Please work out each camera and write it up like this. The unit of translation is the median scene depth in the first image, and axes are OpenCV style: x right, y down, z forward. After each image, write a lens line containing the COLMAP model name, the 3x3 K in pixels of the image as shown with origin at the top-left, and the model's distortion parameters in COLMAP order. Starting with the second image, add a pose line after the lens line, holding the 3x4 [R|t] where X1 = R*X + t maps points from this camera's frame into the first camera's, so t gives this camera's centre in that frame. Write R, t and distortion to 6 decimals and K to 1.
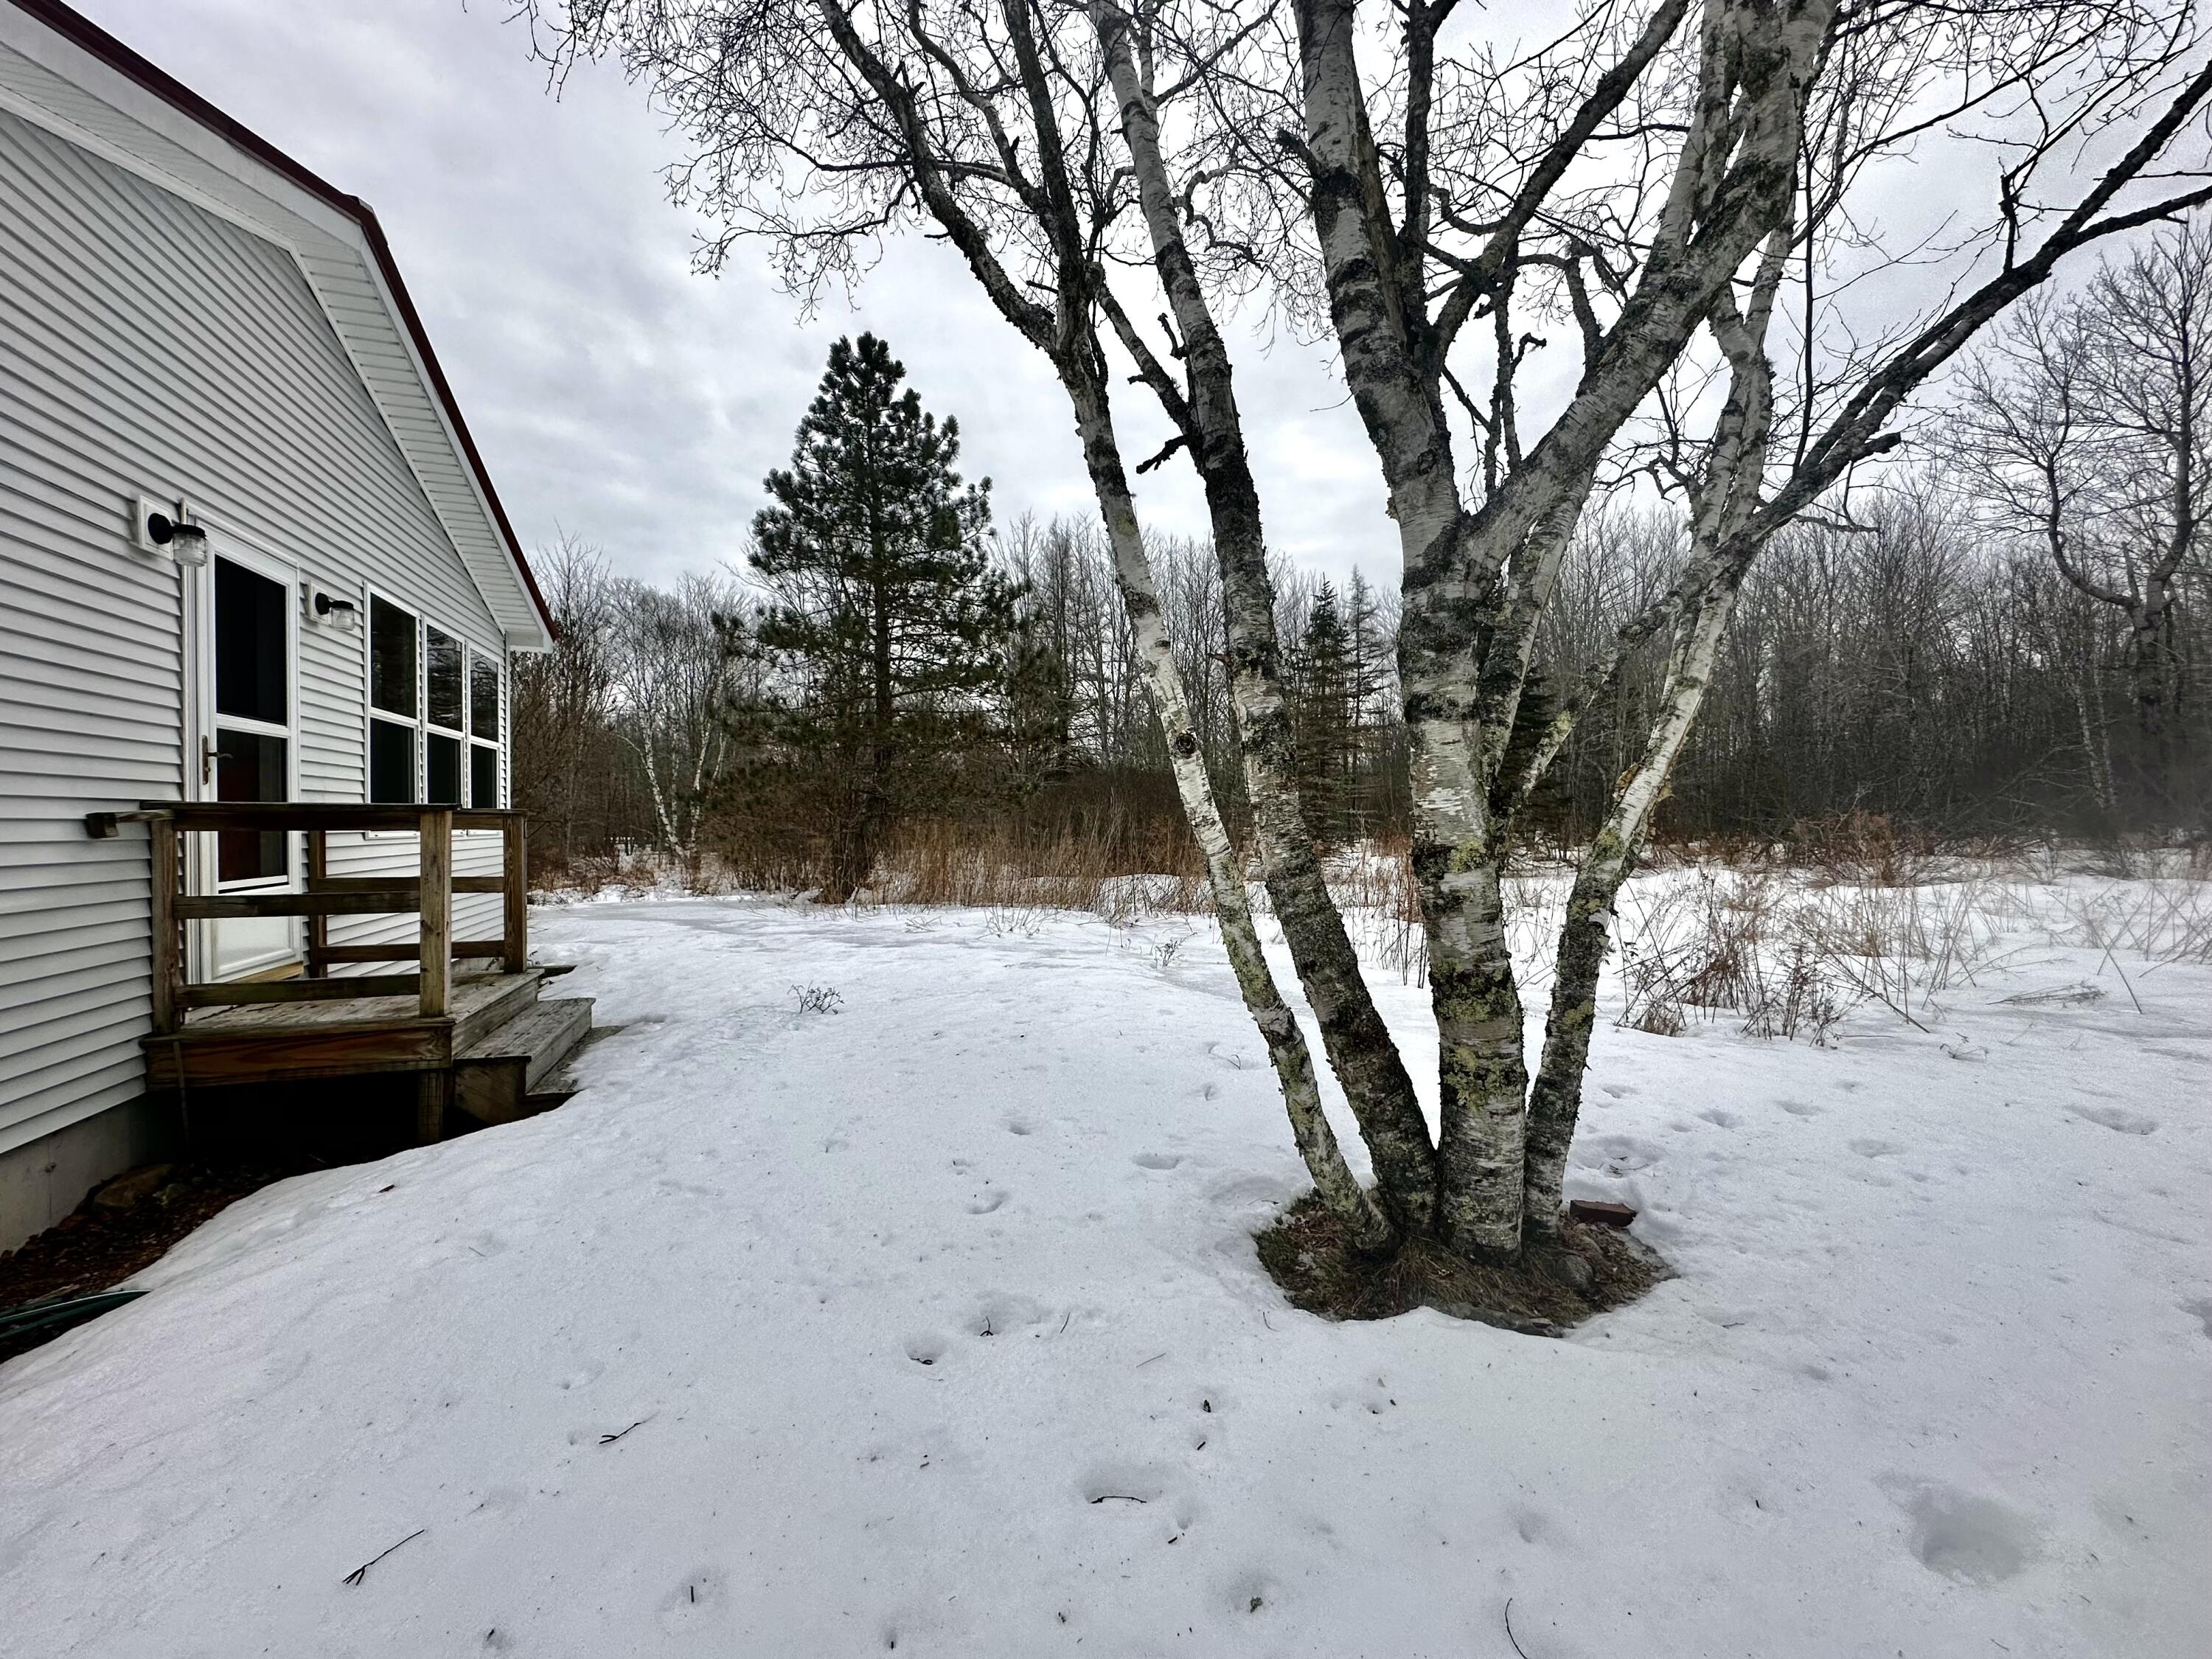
lens RADIAL K [[880.6, 0, 1105.6], [0, 880.6, 827.3], [0, 0, 1]] dist [-0.000377, -0.000262]
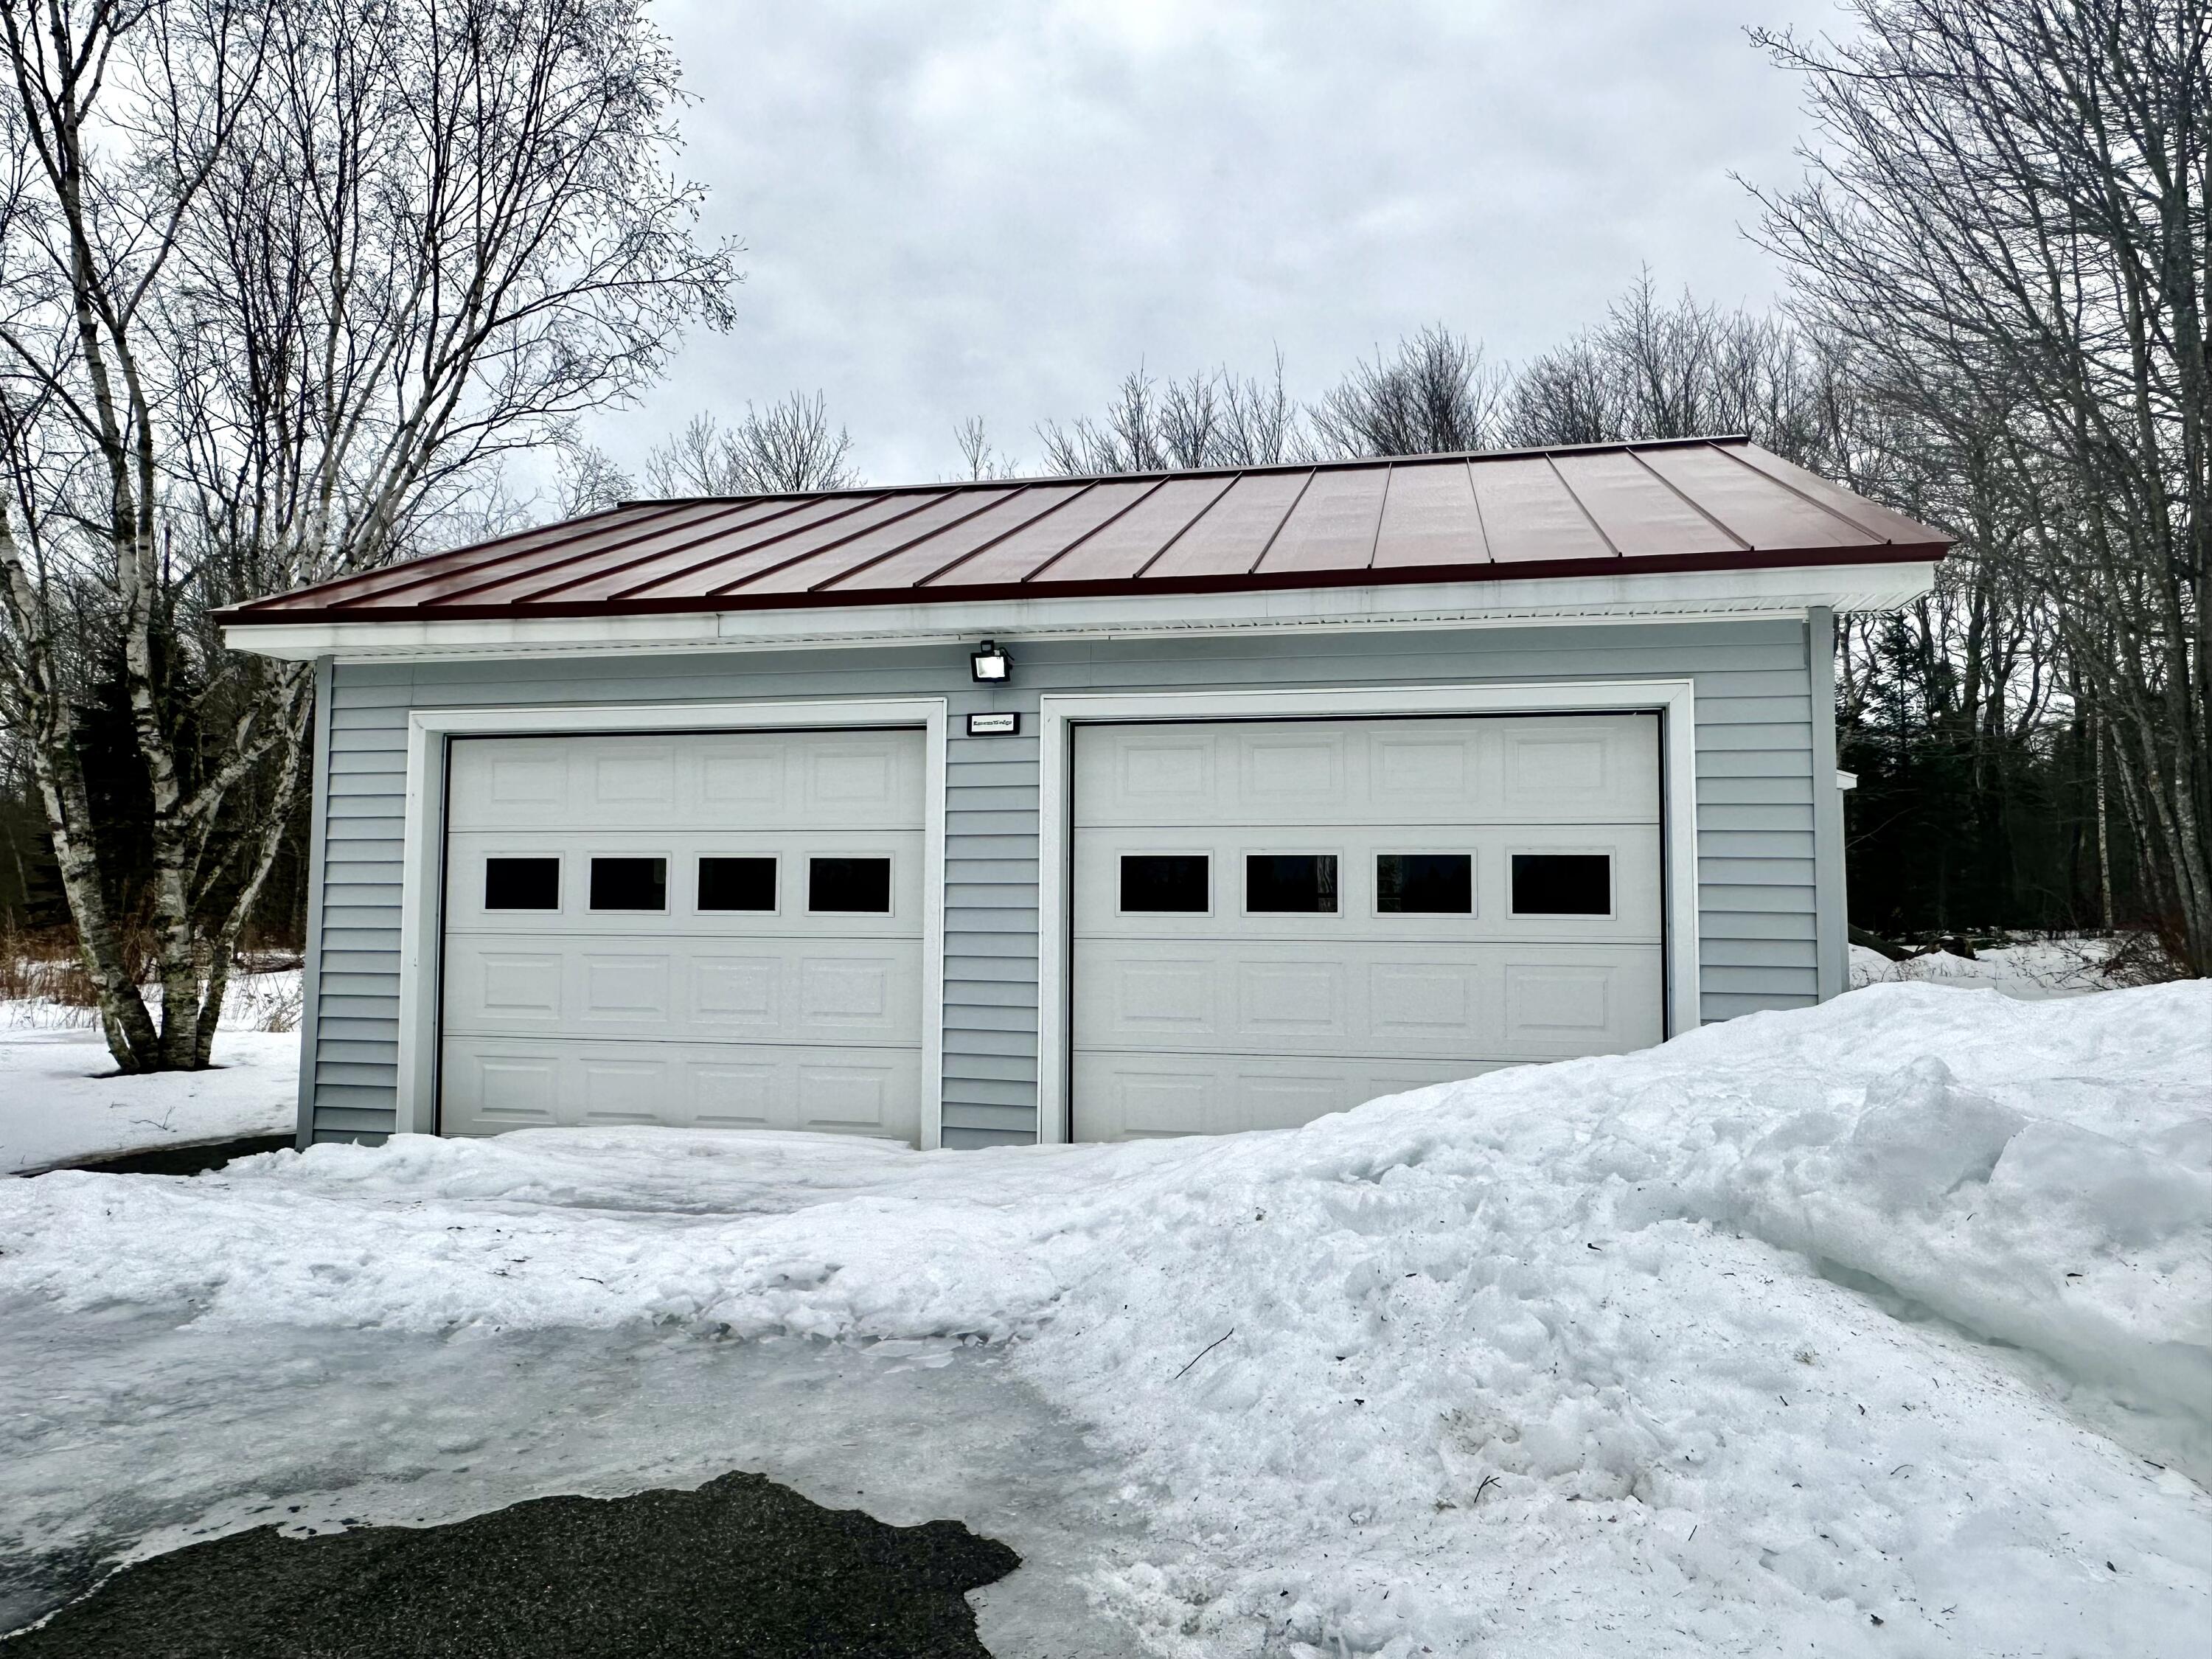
lens RADIAL K [[1452.1, 0, 1103.8], [0, 1452.1, 836.6], [0, 0, 1]] dist [-0.001001, -0.000820]
pose [[0.530286, 0.048323, 0.846440, -1.791715], [0.000011, 0.998374, -0.057004, 0.031018], [-0.847819, 0.030237, 0.529423, -3.624388]]
